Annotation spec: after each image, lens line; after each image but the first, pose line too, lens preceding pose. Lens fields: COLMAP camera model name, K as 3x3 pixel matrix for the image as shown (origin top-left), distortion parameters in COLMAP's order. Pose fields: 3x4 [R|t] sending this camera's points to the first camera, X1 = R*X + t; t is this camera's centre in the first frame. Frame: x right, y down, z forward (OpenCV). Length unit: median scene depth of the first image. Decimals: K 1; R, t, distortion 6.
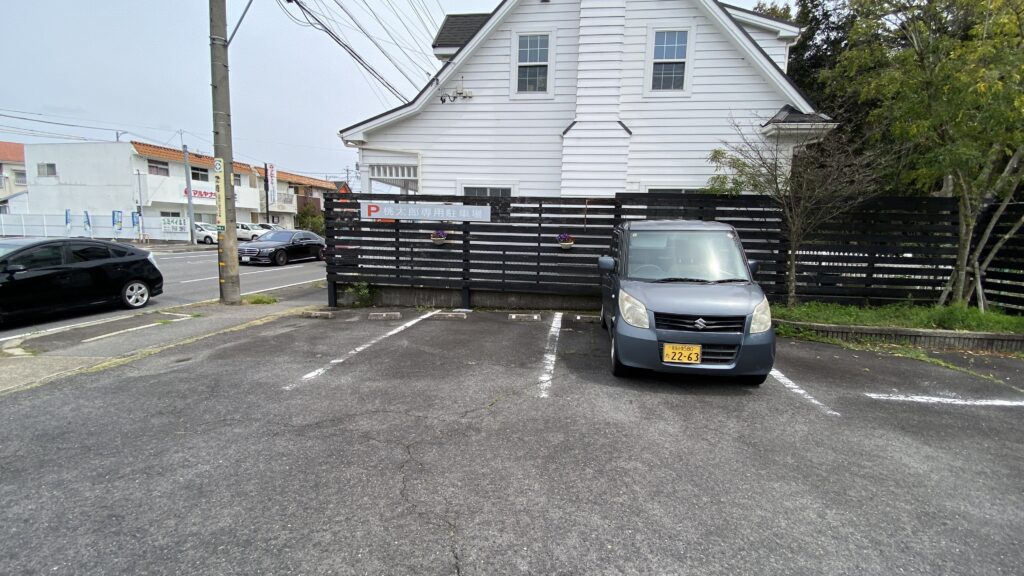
lens RADIAL K [[427.7, 0, 509.9], [0, 427.7, 290.0], [0, 0, 1]] dist [0.001074, -0.000666]
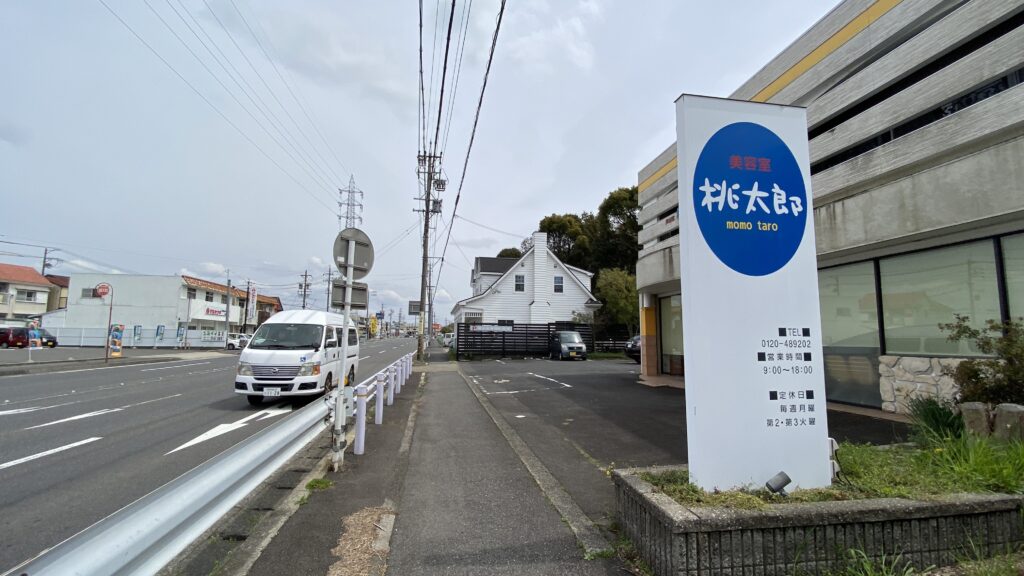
lens RADIAL K [[435.4, 0, 511.2], [0, 435.4, 289.0], [0, 0, 1]] dist [-0.001639, -0.000409]
pose [[0.952166, 0.023967, 0.304639, -1.040077], [0.054007, 0.968028, -0.244960, 0.329662], [-0.300770, 0.249696, 0.920429, -2.068067]]
